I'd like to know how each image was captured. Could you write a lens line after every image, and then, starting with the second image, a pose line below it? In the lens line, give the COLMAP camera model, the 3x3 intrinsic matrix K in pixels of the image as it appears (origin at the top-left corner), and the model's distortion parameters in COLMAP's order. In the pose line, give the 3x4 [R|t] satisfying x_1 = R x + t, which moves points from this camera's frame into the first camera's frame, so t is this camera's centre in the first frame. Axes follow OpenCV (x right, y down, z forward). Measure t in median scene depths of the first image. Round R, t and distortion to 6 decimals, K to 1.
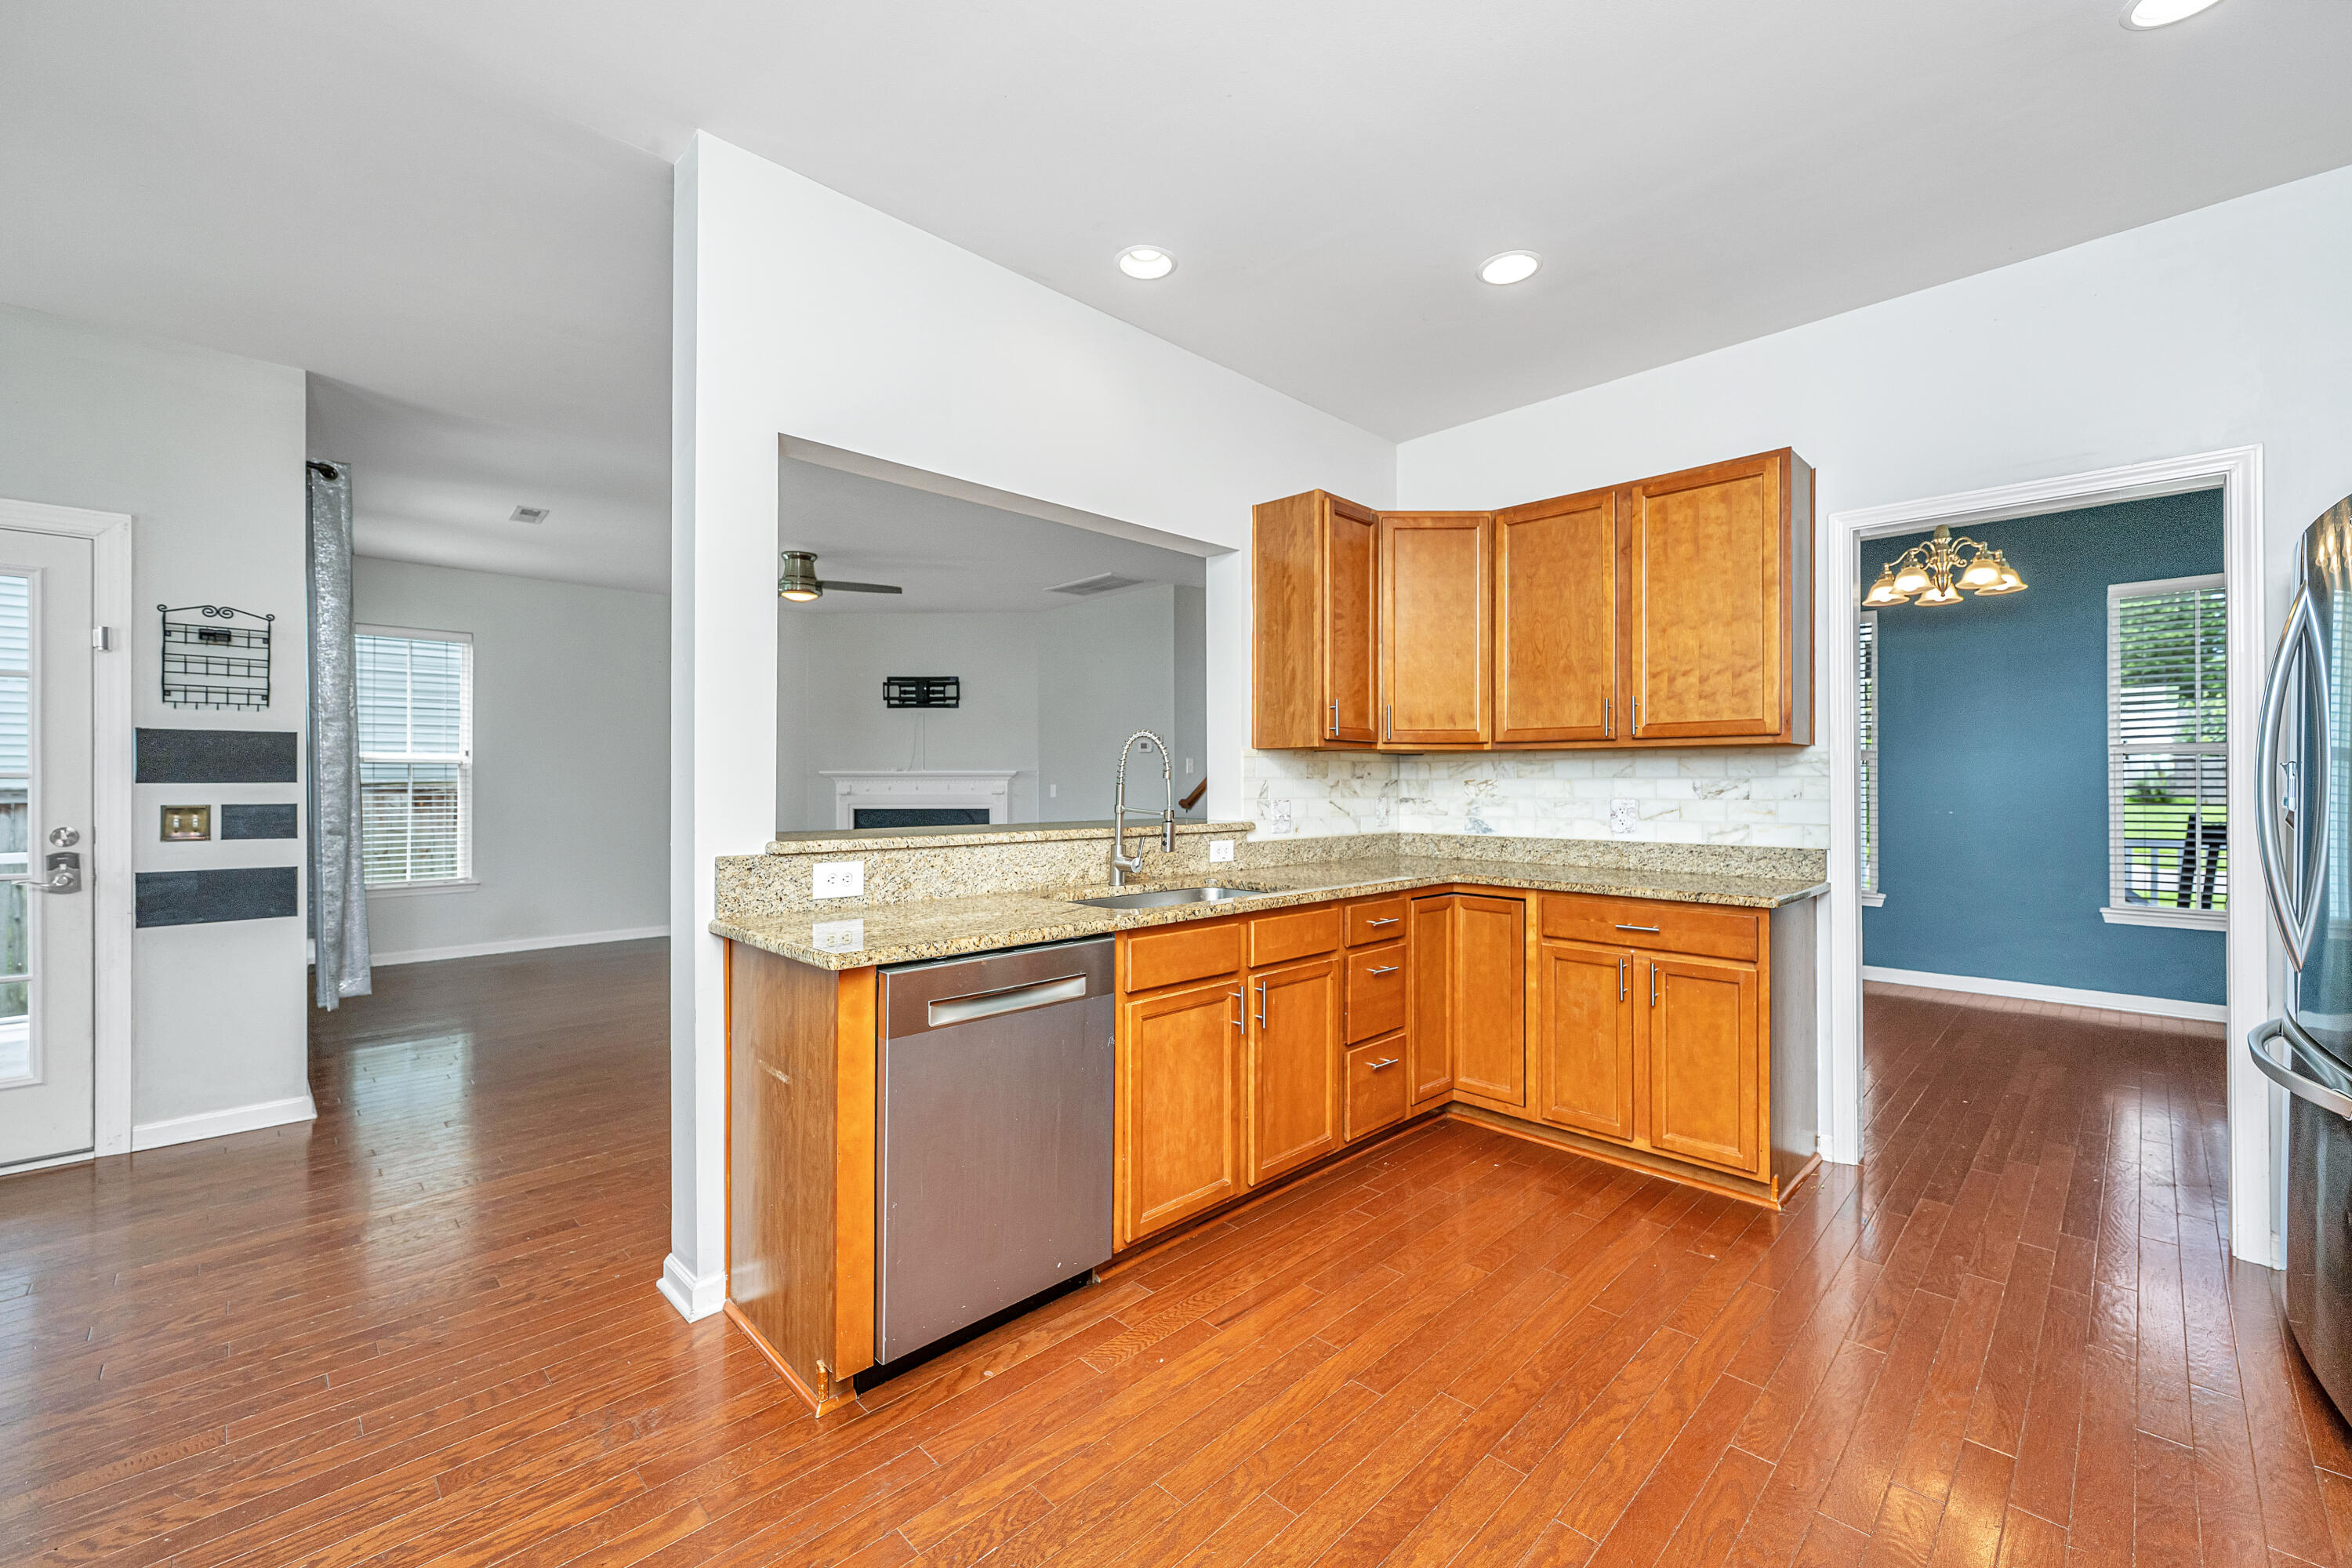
lens RADIAL K [[954.3, 0, 1175.2], [0, 954.3, 780.3], [0, 0, 1]] dist [-0.001523, -0.000004]
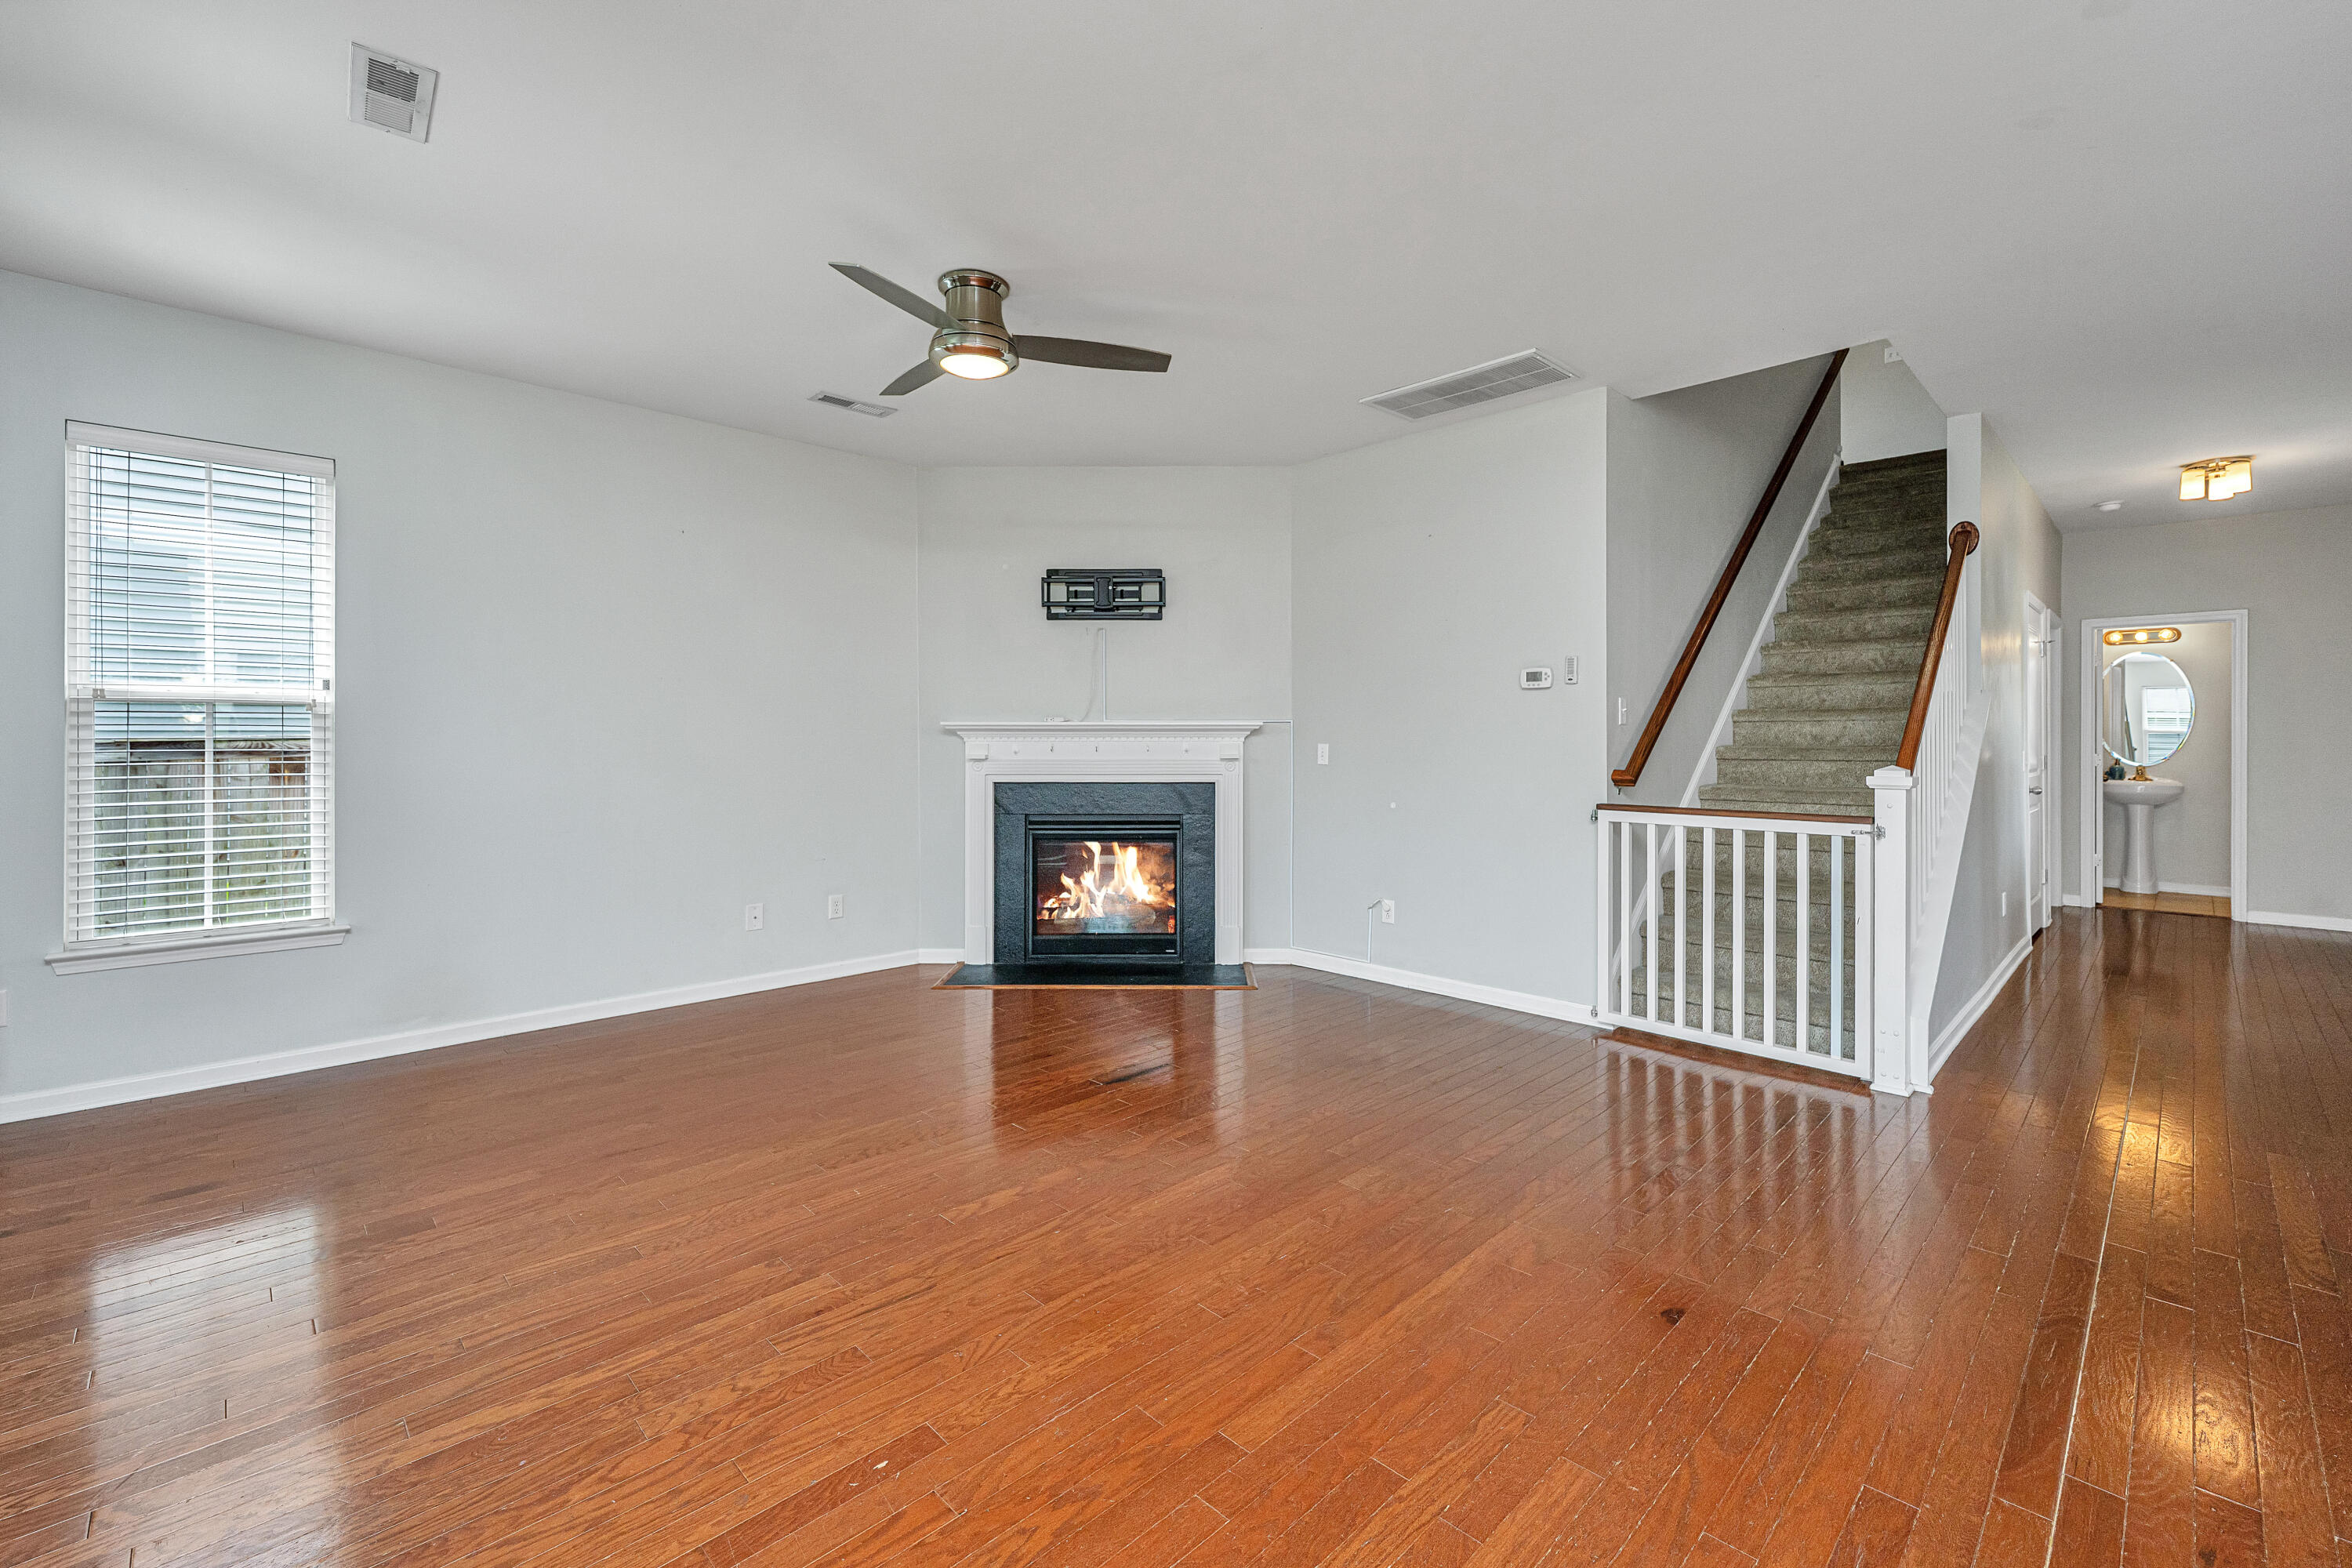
lens RADIAL K [[993.1, 0, 1191.8], [0, 993.1, 743.1], [0, 0, 1]] dist [0.004221, 0.000117]
pose [[0.999998, 0.000990, 0.001872, -0.209757], [-0.000997, 0.999993, 0.003742, 0.001513], [-0.001869, -0.003744, 0.999991, 0.357663]]
